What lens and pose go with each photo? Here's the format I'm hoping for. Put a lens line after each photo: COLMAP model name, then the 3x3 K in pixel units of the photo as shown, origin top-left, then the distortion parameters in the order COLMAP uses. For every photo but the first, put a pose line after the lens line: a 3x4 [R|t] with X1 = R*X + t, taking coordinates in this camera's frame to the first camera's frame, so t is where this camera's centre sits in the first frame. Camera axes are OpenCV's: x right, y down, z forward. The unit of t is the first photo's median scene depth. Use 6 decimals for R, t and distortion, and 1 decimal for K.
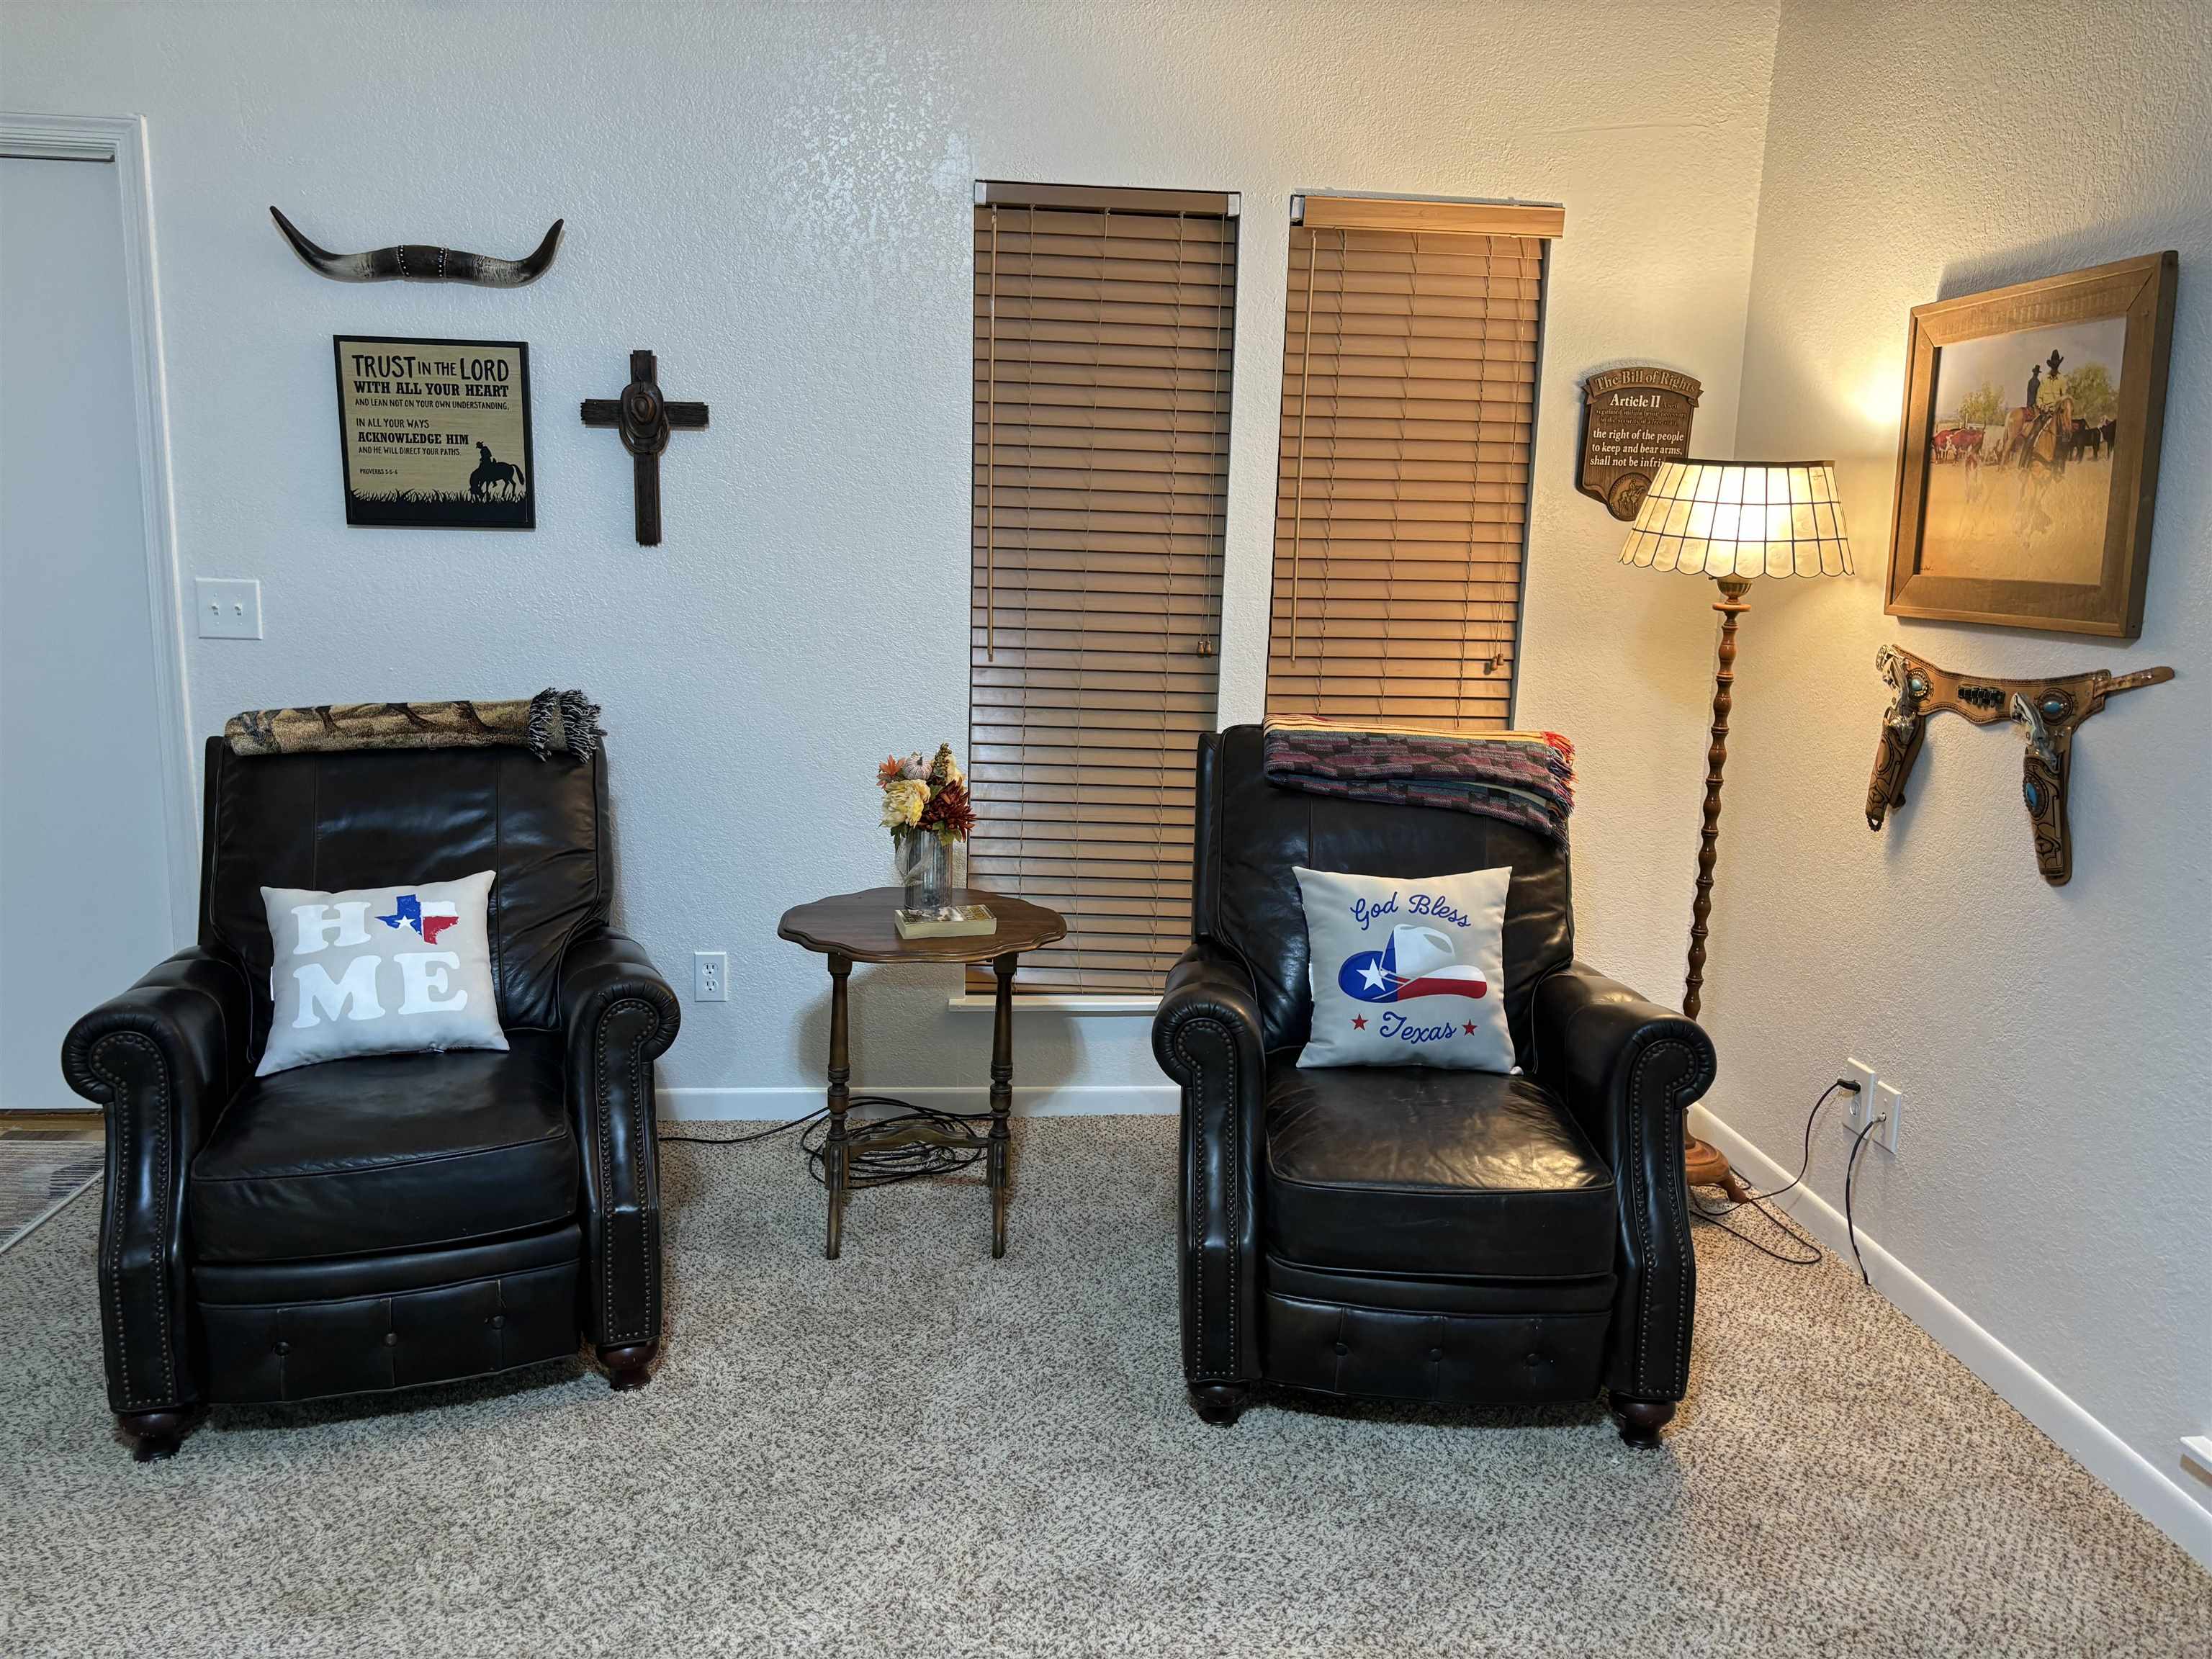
lens RADIAL K [[1673.3, 0, 1091.5], [0, 1673.3, 814.3], [0, 0, 1]] dist [0.037393, -0.034647]
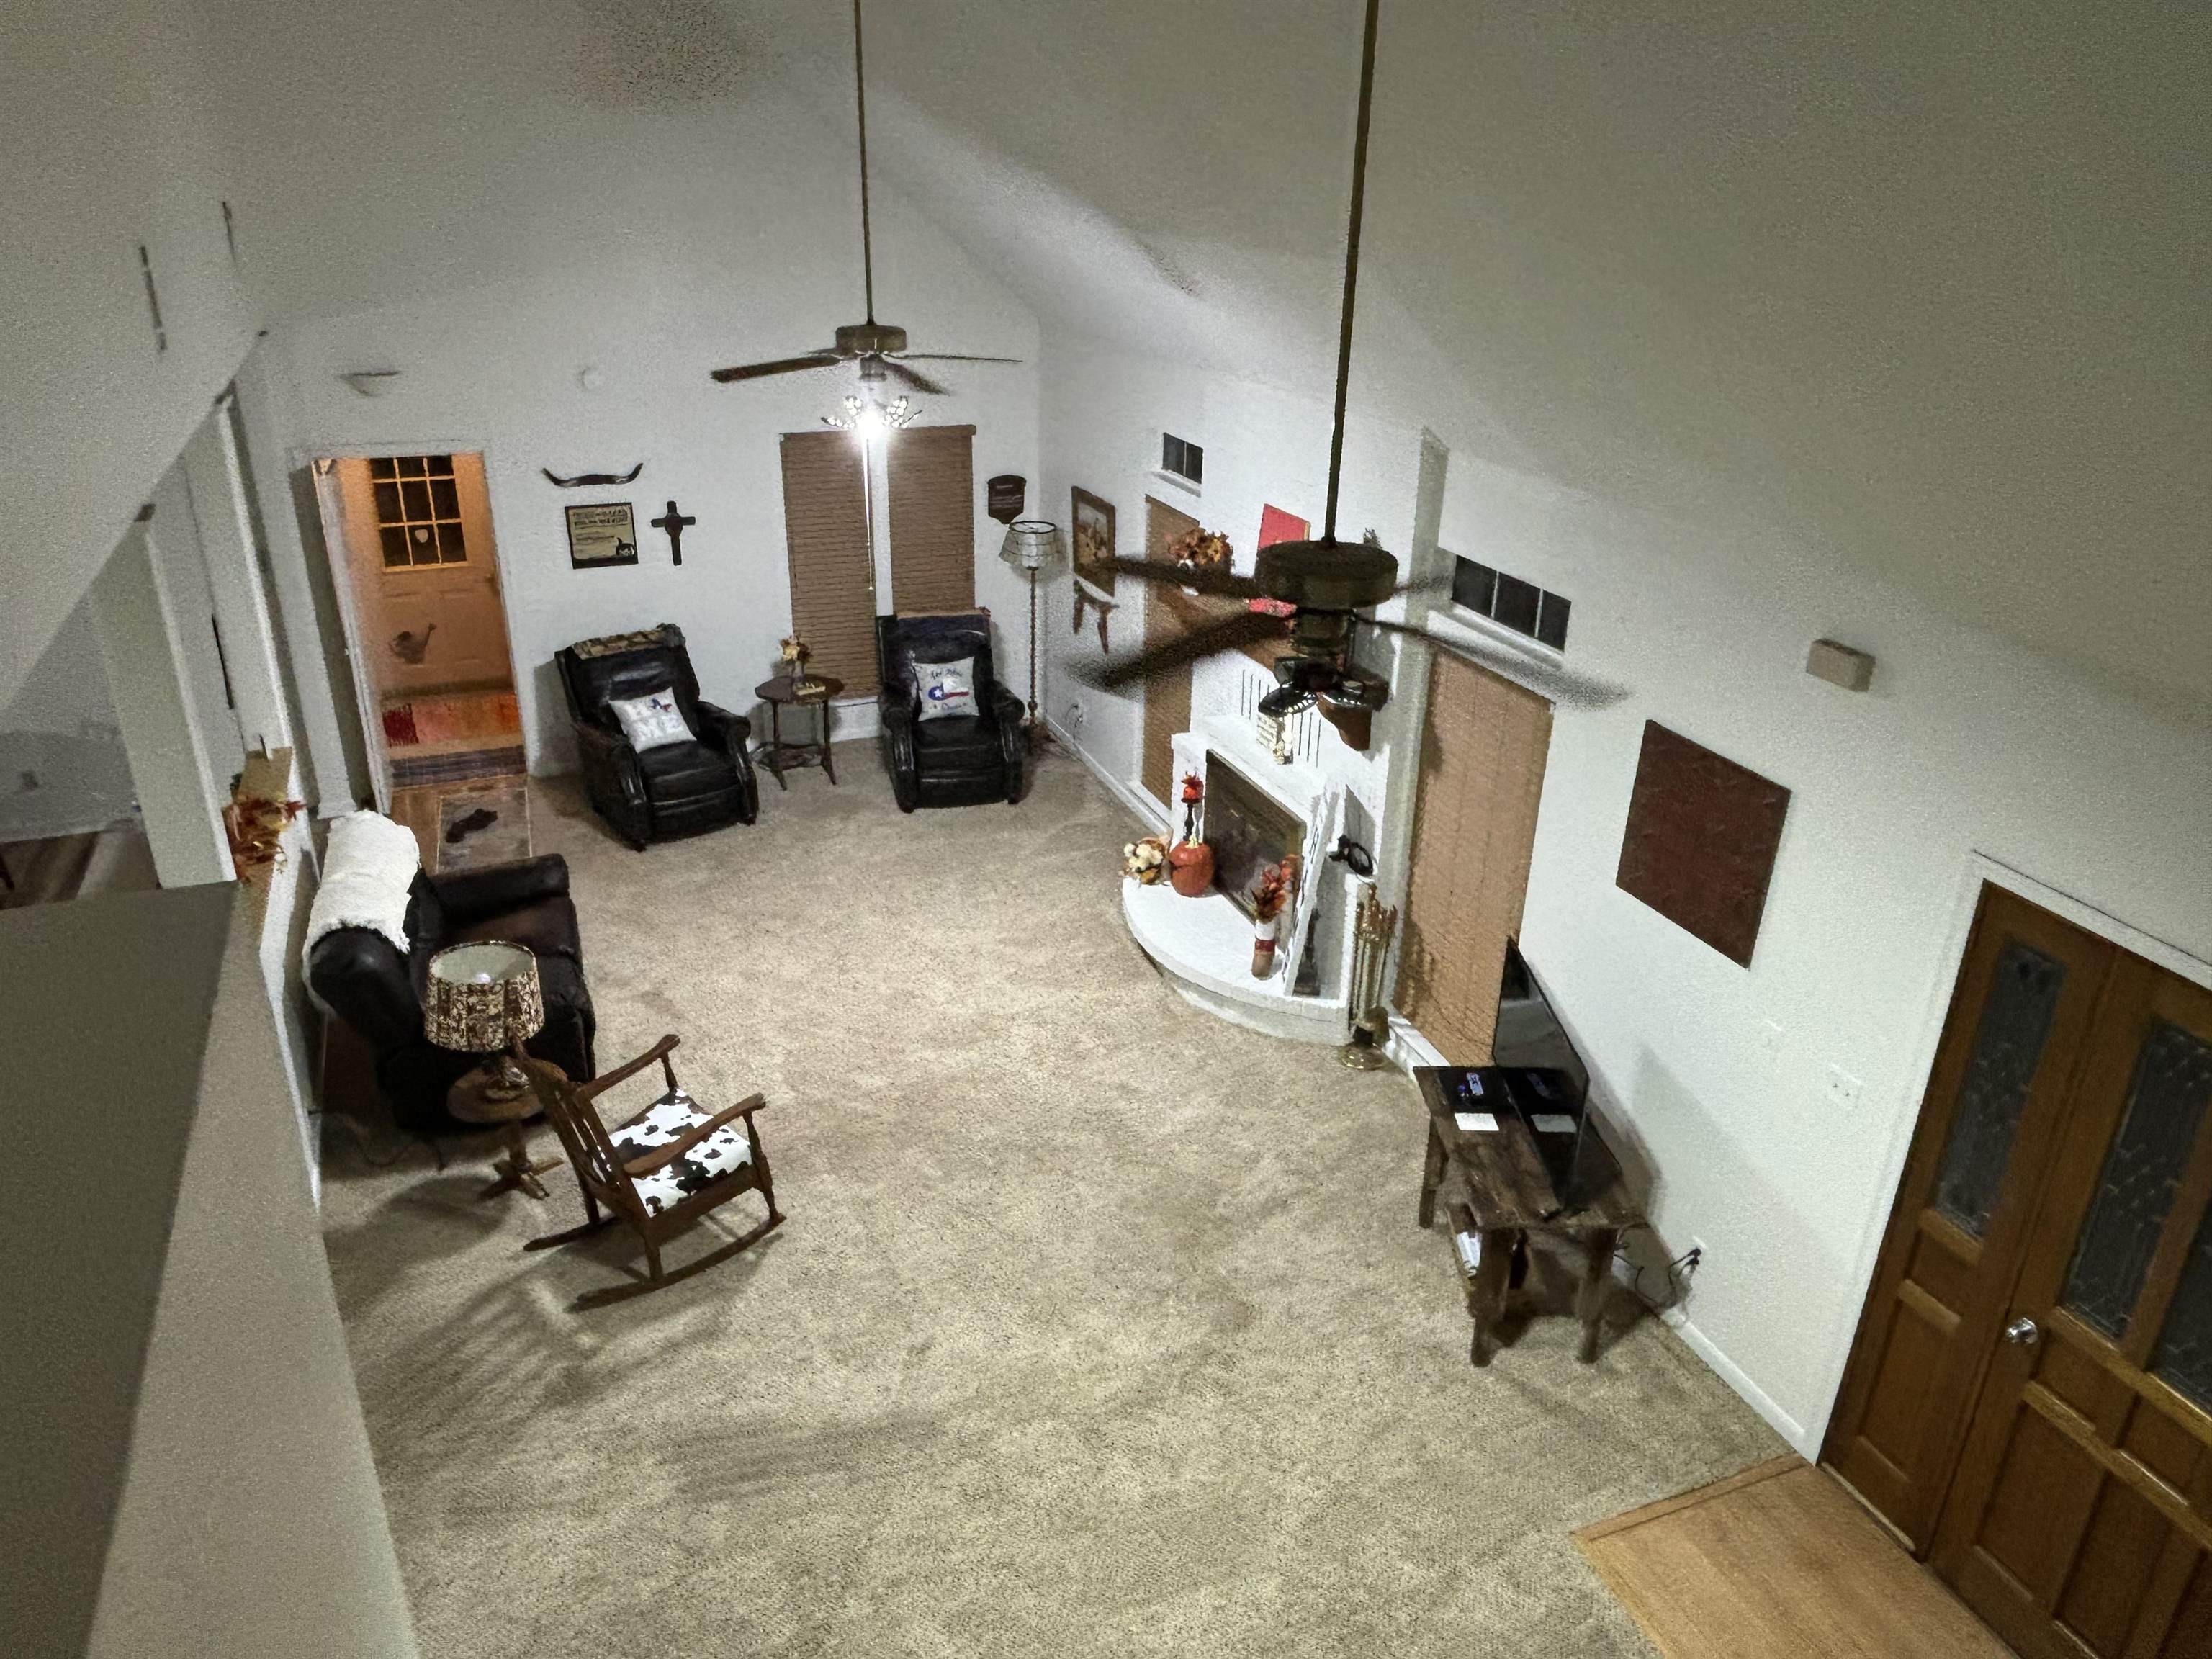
lens RADIAL K [[1550.7, 0, 1106.7], [0, 1550.7, 827.9], [0, 0, 1]] dist [0.001255, 0.000103]
pose [[0.953398, -0.131480, 0.271561, -0.375359], [0.058415, 0.963464, 0.261390, -0.414249], [-0.296007, -0.233345, 0.926245, -1.982275]]
